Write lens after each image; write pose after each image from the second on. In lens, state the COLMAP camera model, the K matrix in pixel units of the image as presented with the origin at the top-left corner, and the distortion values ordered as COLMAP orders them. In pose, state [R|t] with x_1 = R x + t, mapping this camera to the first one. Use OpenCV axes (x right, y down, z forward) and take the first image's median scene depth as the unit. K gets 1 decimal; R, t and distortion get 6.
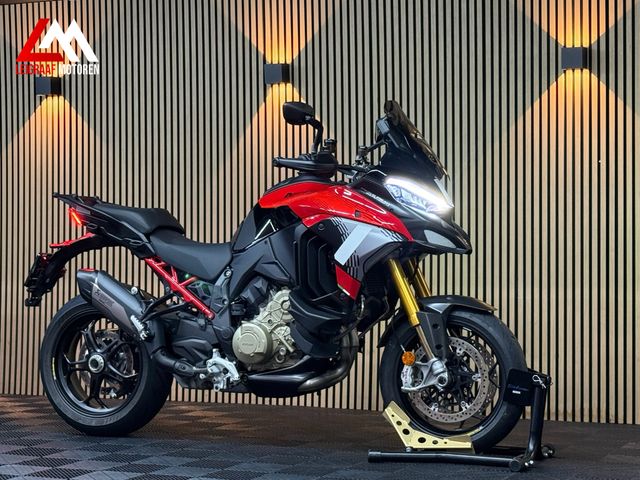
lens RADIAL K [[1383.2, 0, 319.0], [0, 1383.2, 240.8], [0, 0, 1]] dist [0.153477, 0.000000]
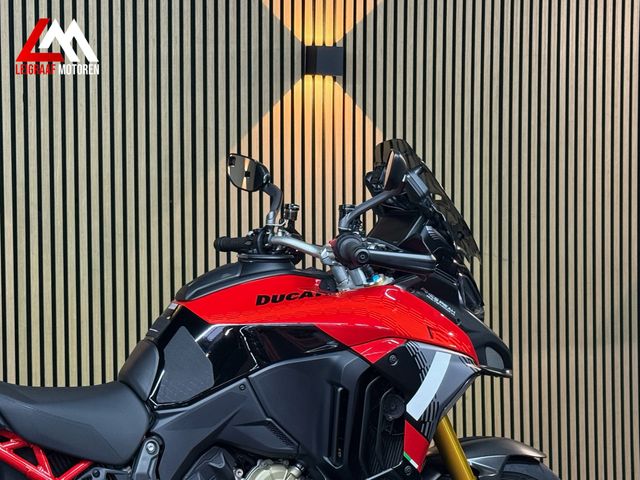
lens RADIAL K [[1383.2, 0, 324.3], [0, 1383.2, 236.2], [0, 0, 1]] dist [0.153477, 0.000000]
pose [[0.669624, -0.038971, 0.741677, -0.413060], [0.004890, 0.998832, 0.048069, -0.083308], [-0.742684, -0.028562, 0.669033, 0.573820]]
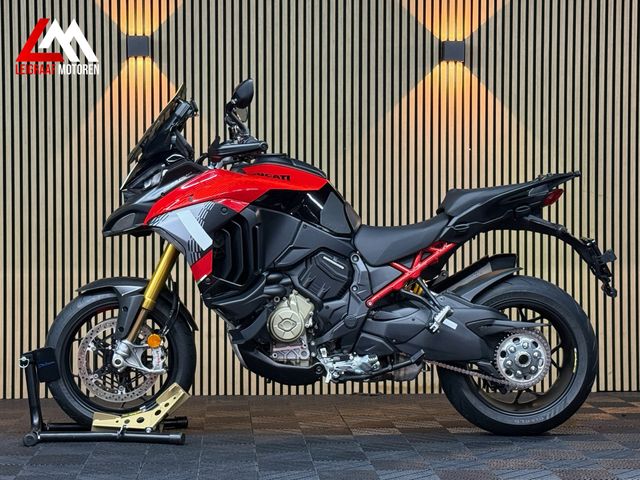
lens RADIAL K [[1381.0, 0, 311.3], [0, 1381.0, 236.3], [0, 0, 1]] dist [0.145710, 0.000000]
pose [[0.884298, -0.004688, 0.466899, -0.459446], [-0.001485, 0.999916, 0.012851, -0.004074], [-0.466920, -0.012058, 0.884217, 0.131051]]
